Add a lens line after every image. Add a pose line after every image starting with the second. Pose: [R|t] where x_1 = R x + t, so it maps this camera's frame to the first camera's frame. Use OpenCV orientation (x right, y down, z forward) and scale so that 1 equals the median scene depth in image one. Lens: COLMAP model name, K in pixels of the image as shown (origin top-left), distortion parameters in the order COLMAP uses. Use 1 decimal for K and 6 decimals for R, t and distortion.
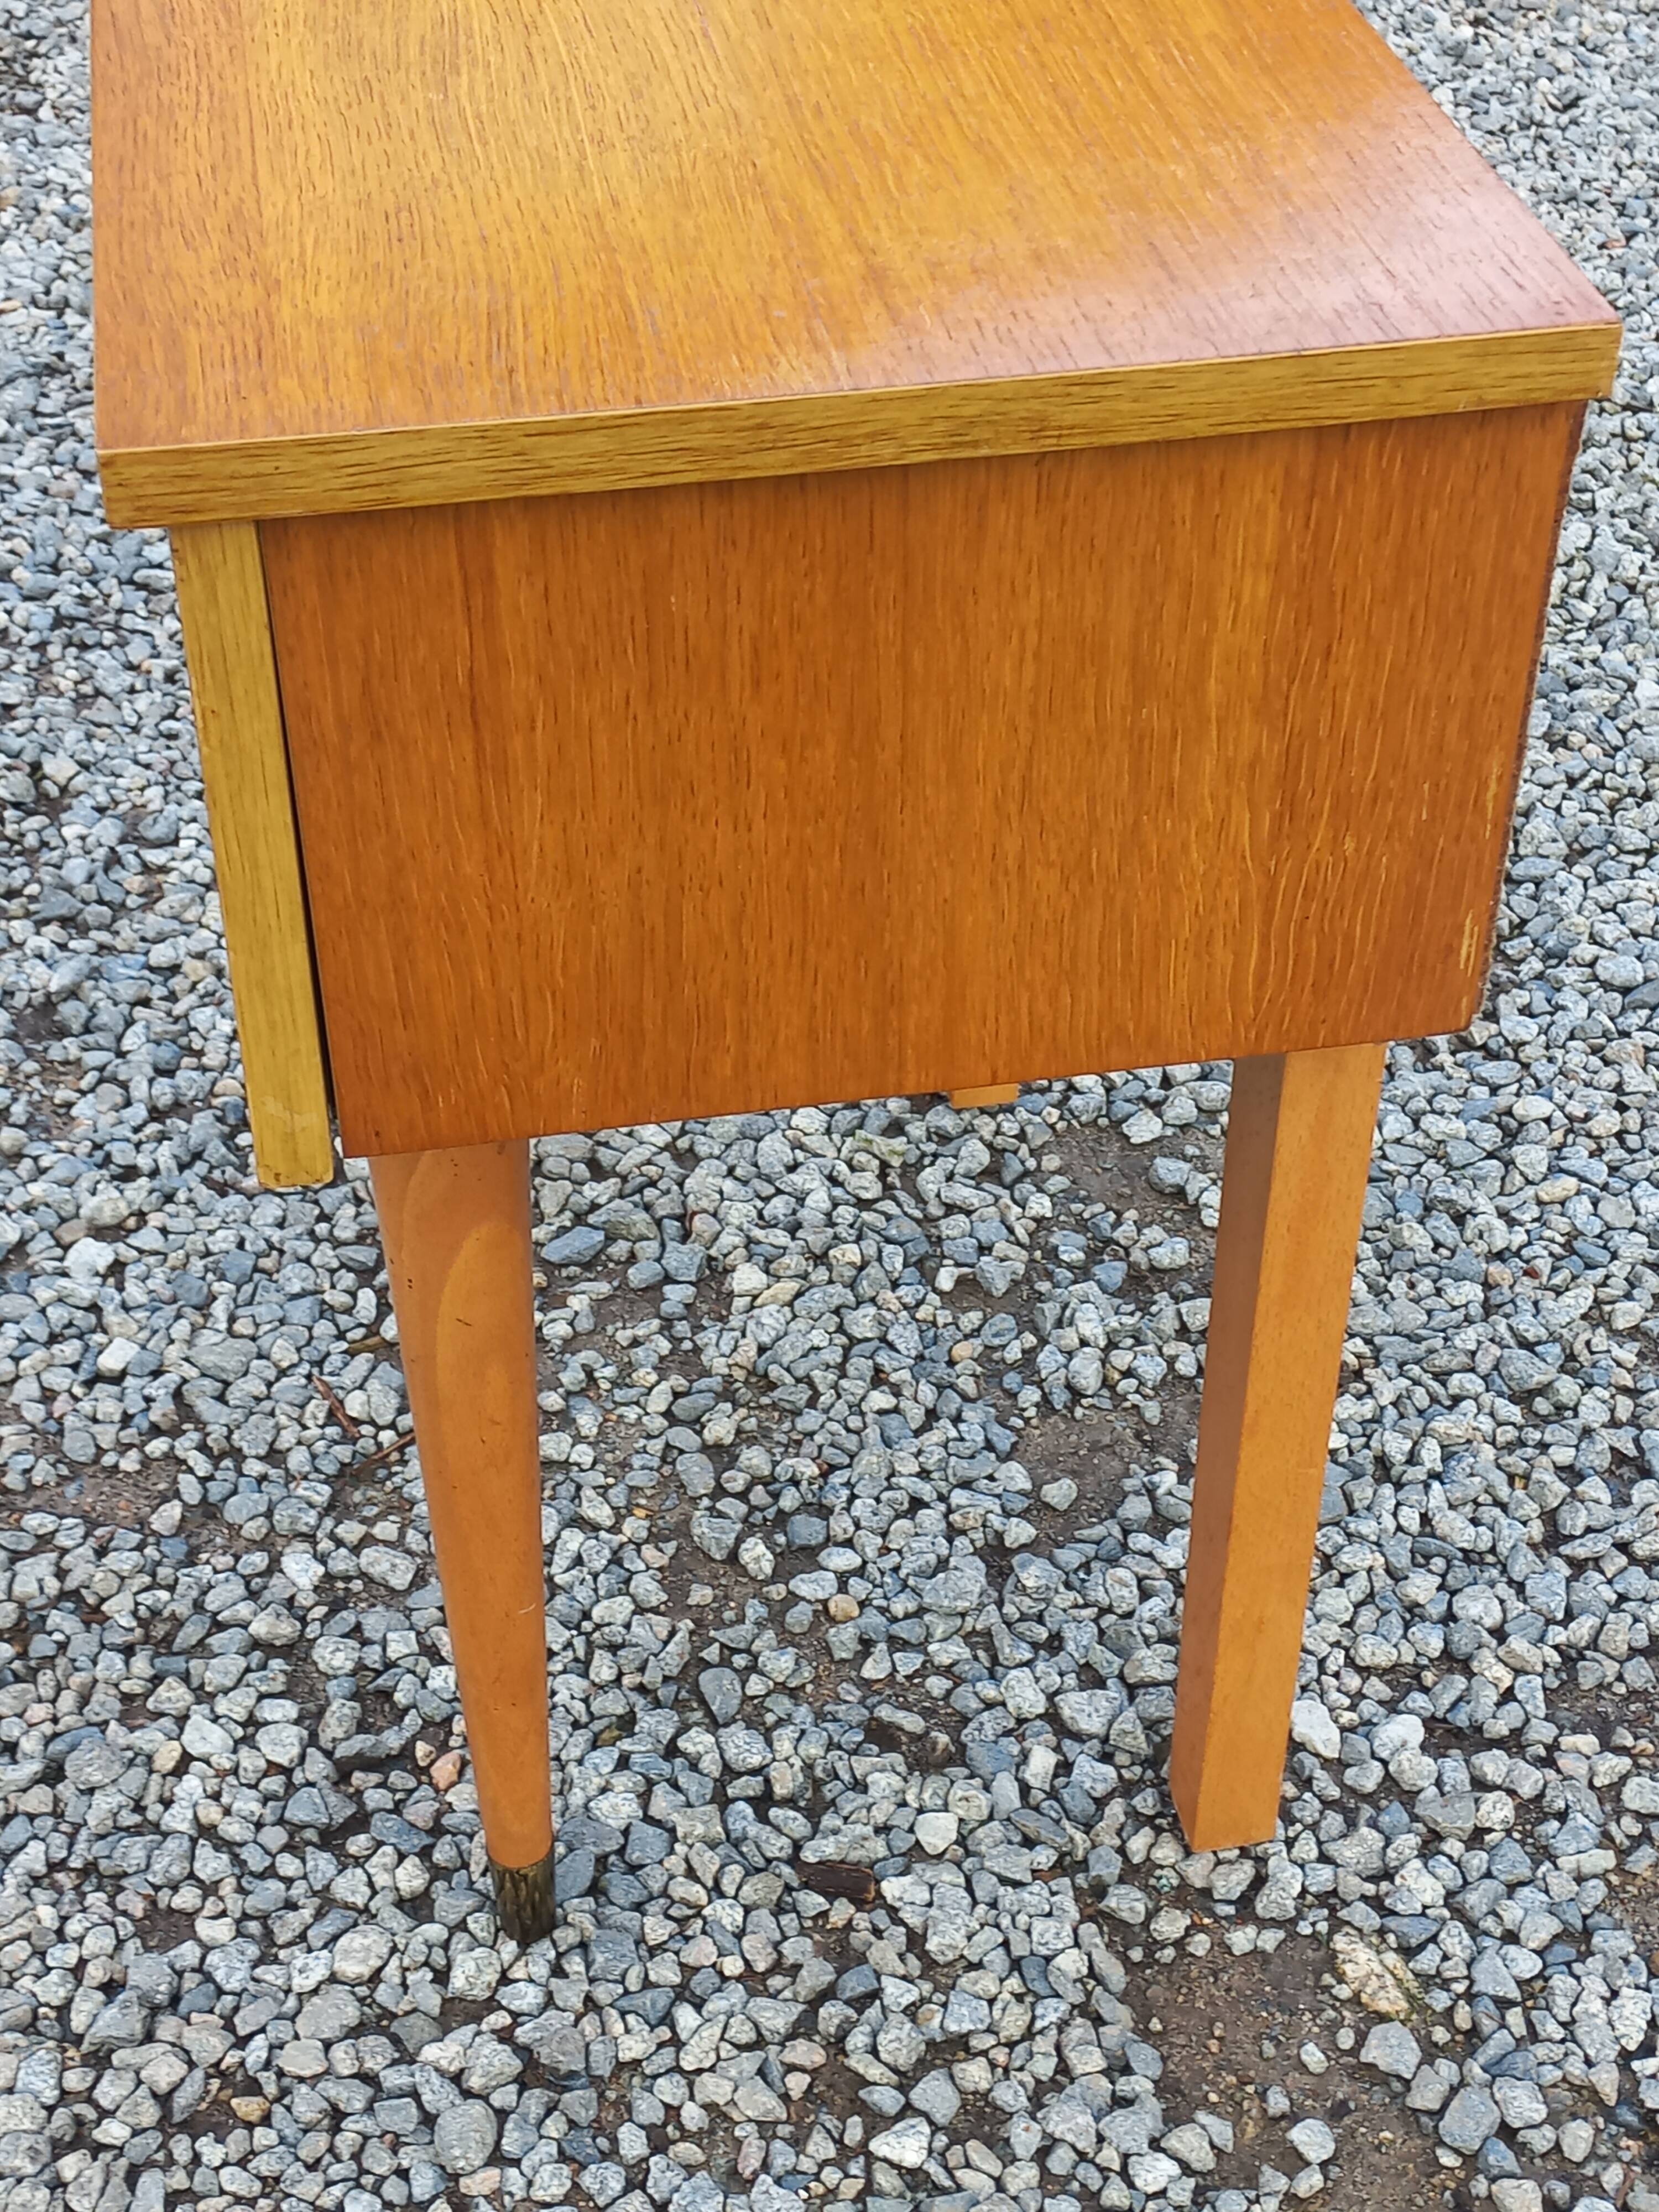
lens RADIAL K [[3162.6, 0, 835.0], [0, 3162.6, 1088.7], [0, 0, 1]] dist [0.077802, 0.000000]
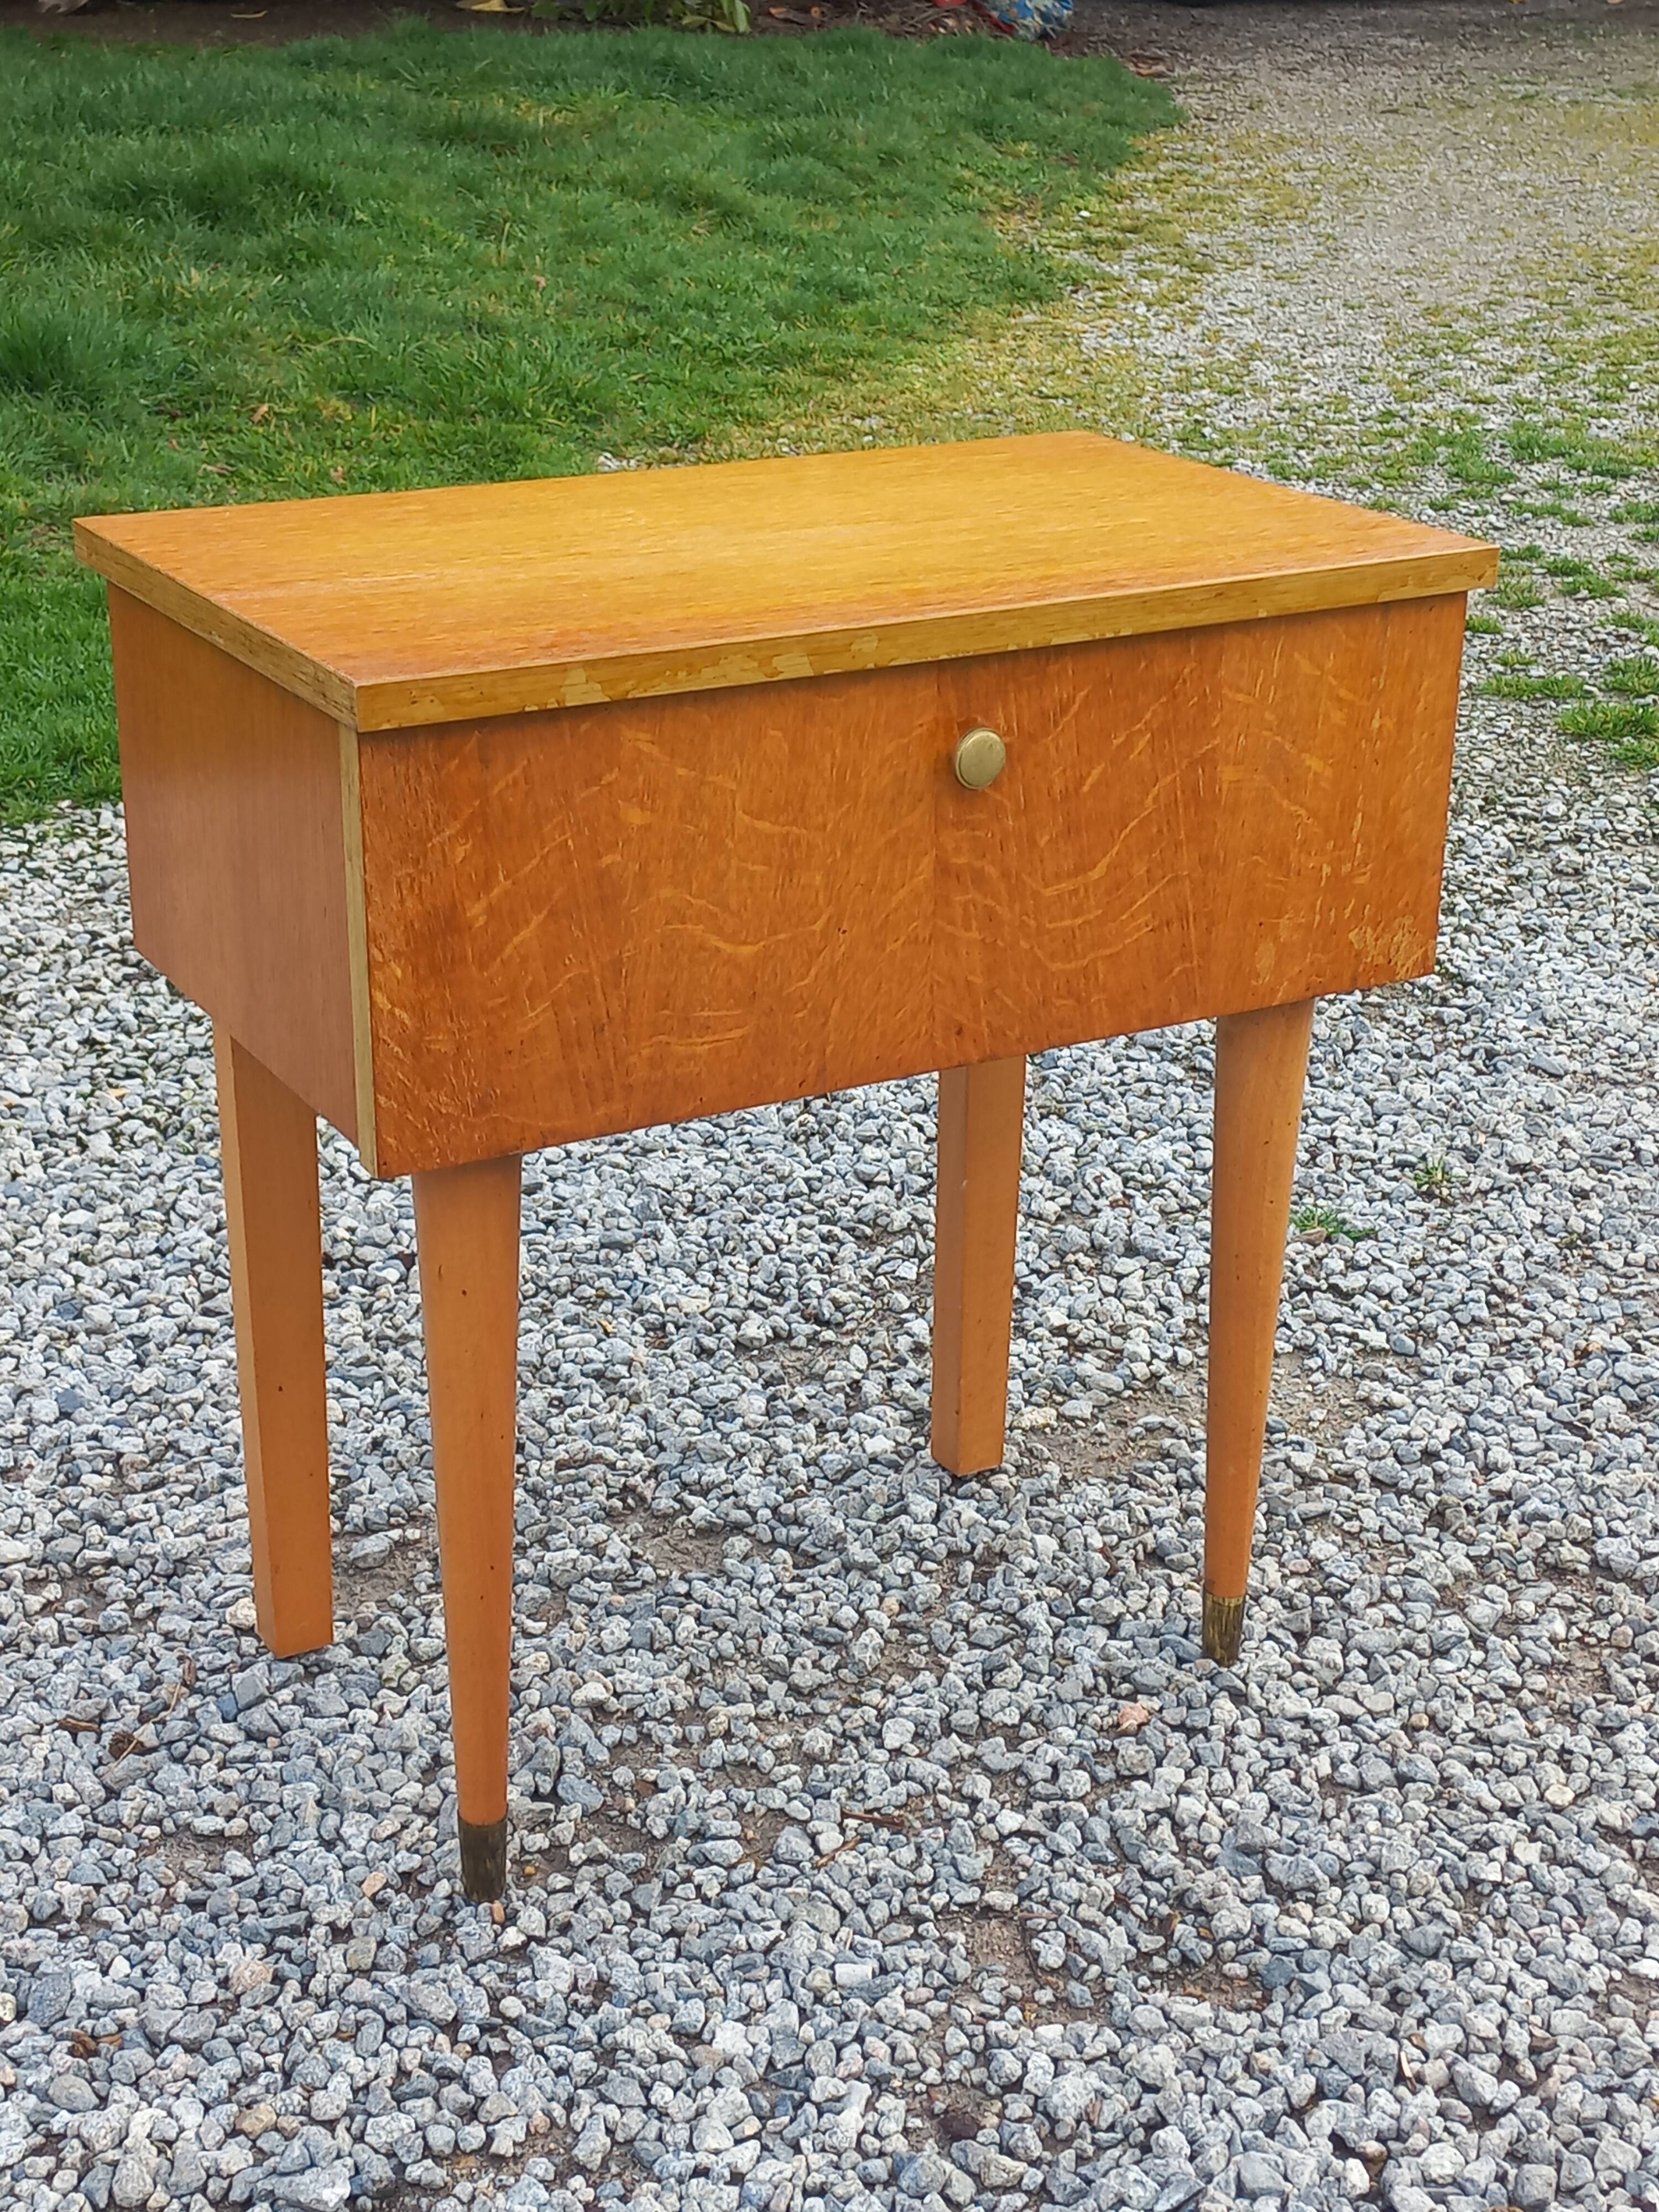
lens RADIAL K [[3162.6, 0, 847.0], [0, 3162.6, 1095.6], [0, 0, 1]] dist [0.077802, 0.000000]
pose [[-0.343219, -0.351933, 0.870830, -1.216881], [0.576325, 0.653185, 0.491121, -0.737406], [-0.741654, 0.670443, -0.021358, 0.942376]]
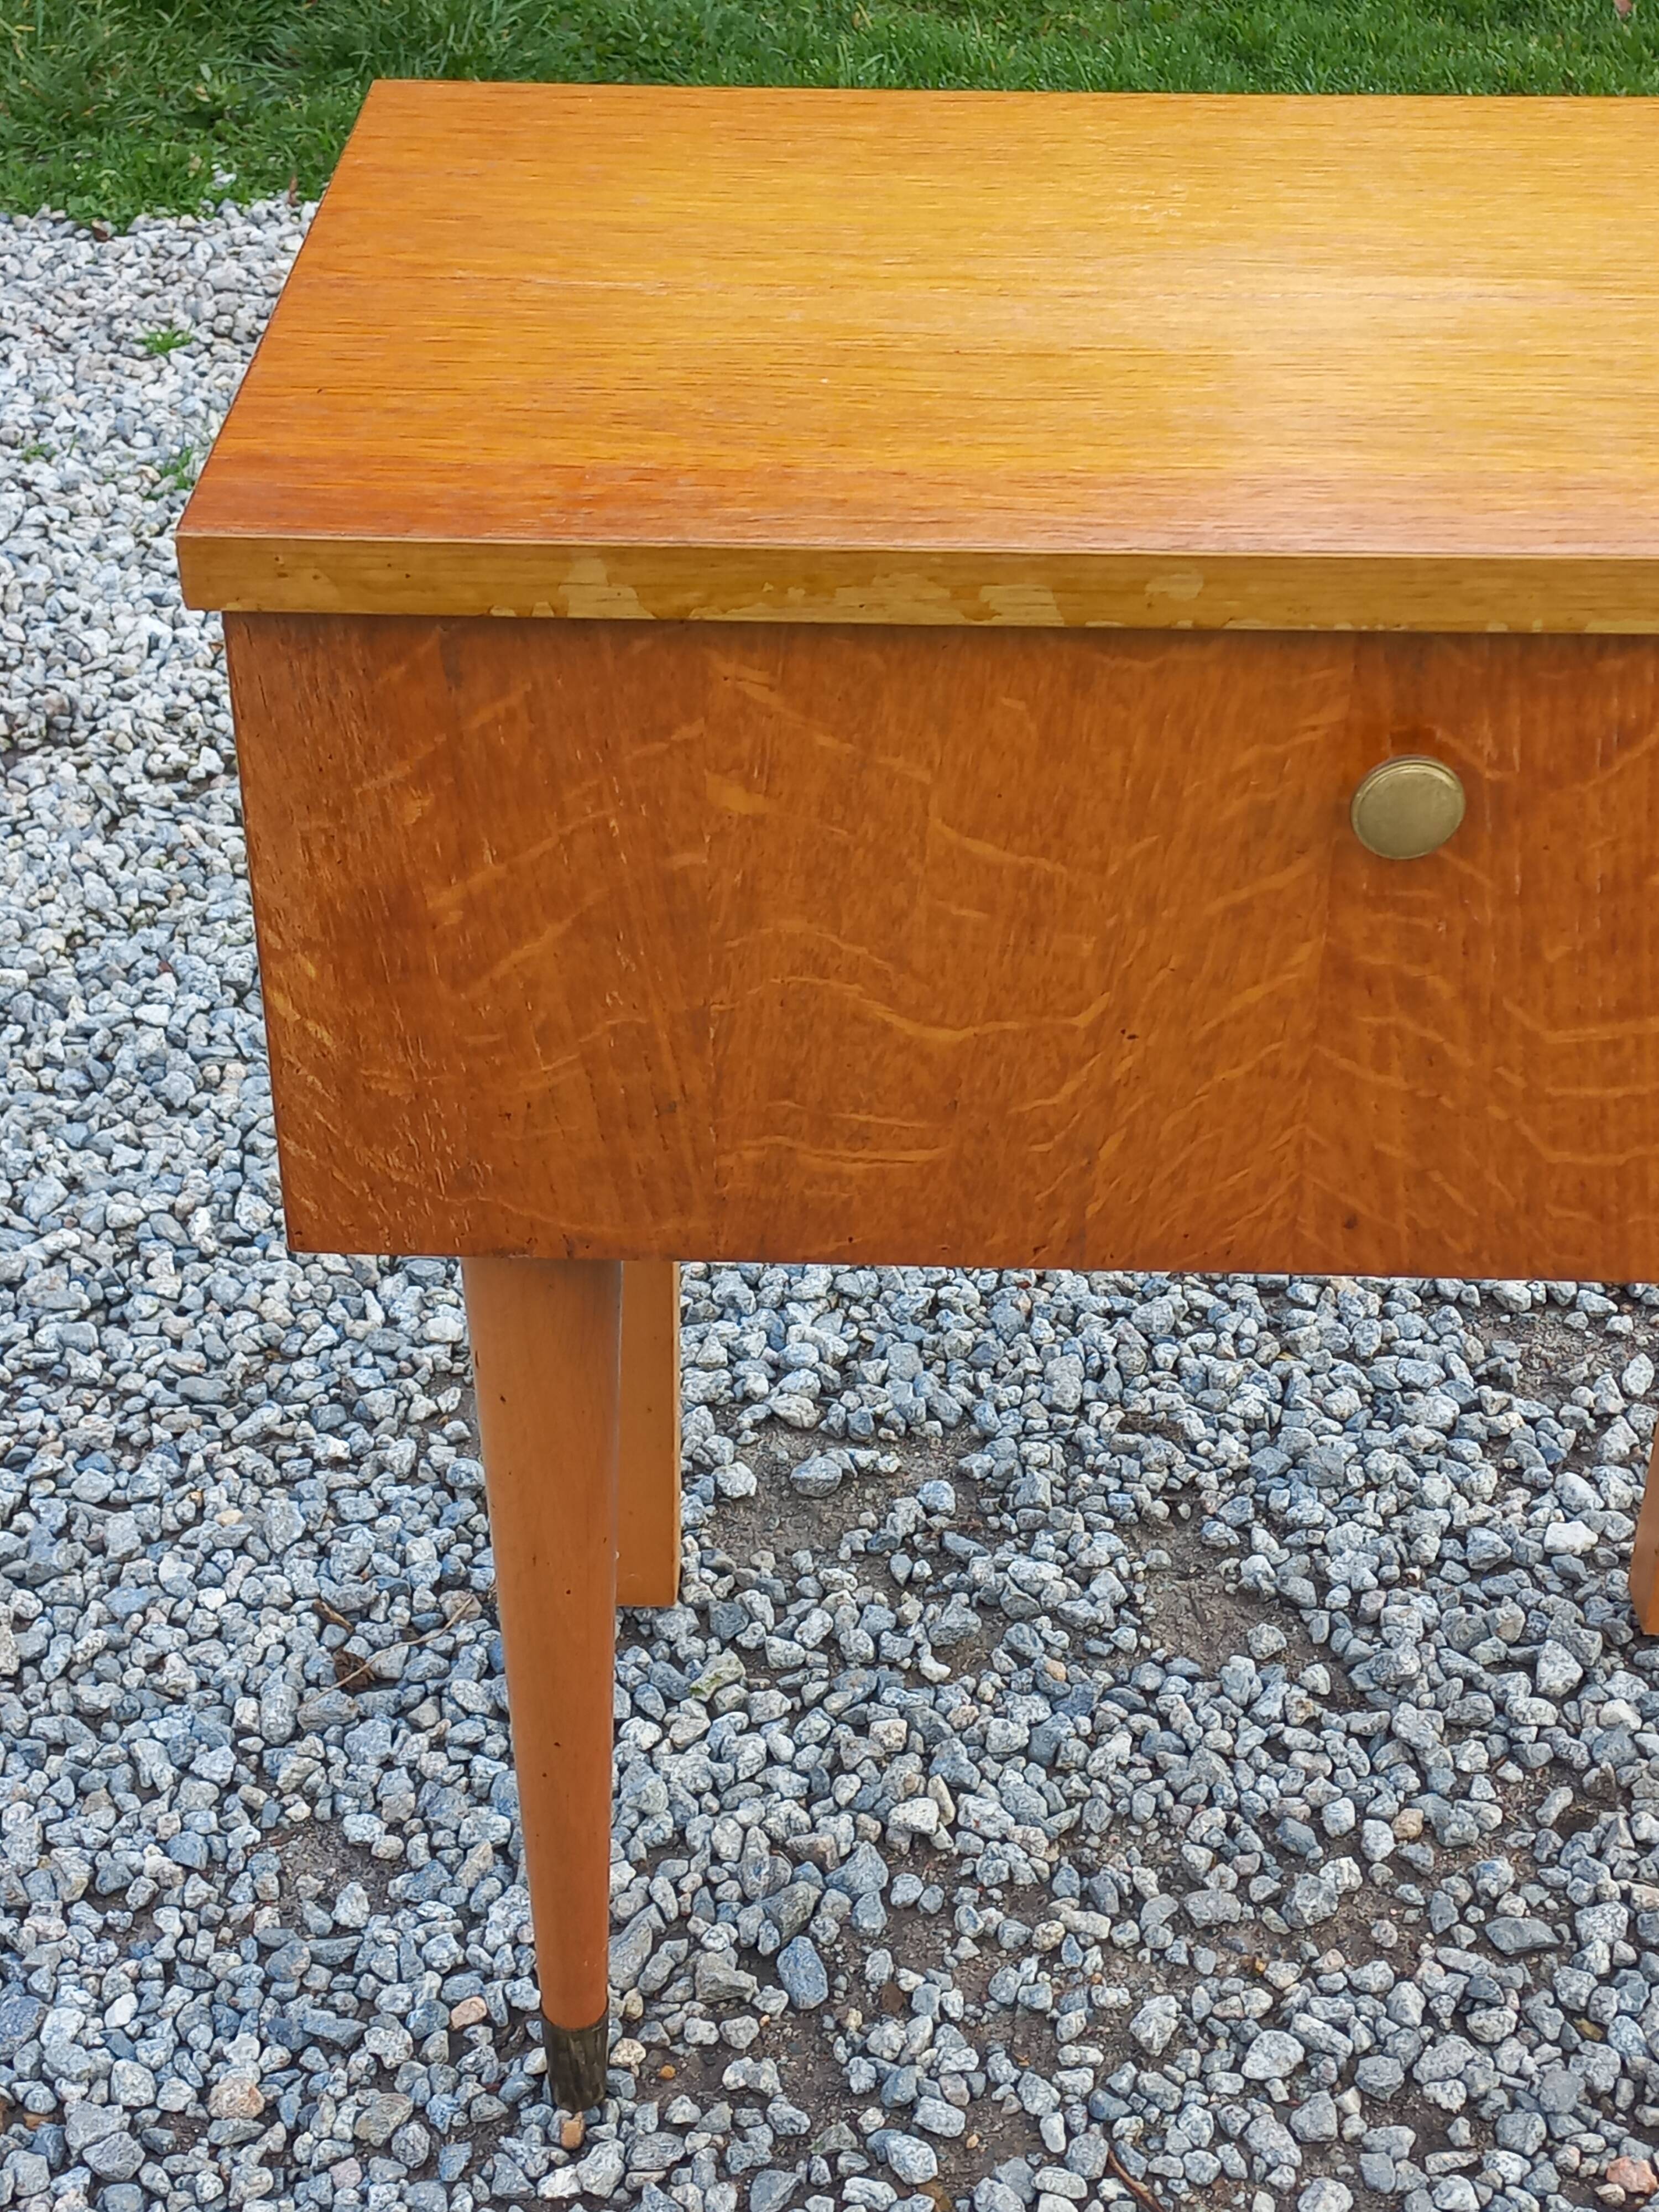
lens RADIAL K [[3162.6, 0, 834.0], [0, 3162.6, 1103.6], [0, 0, 1]] dist [0.077802, 0.000000]
pose [[0.193019, -0.548146, 0.813806, -0.751219], [0.606500, 0.718630, 0.340190, -0.463479], [-0.771299, 0.427910, 0.471160, 0.612063]]
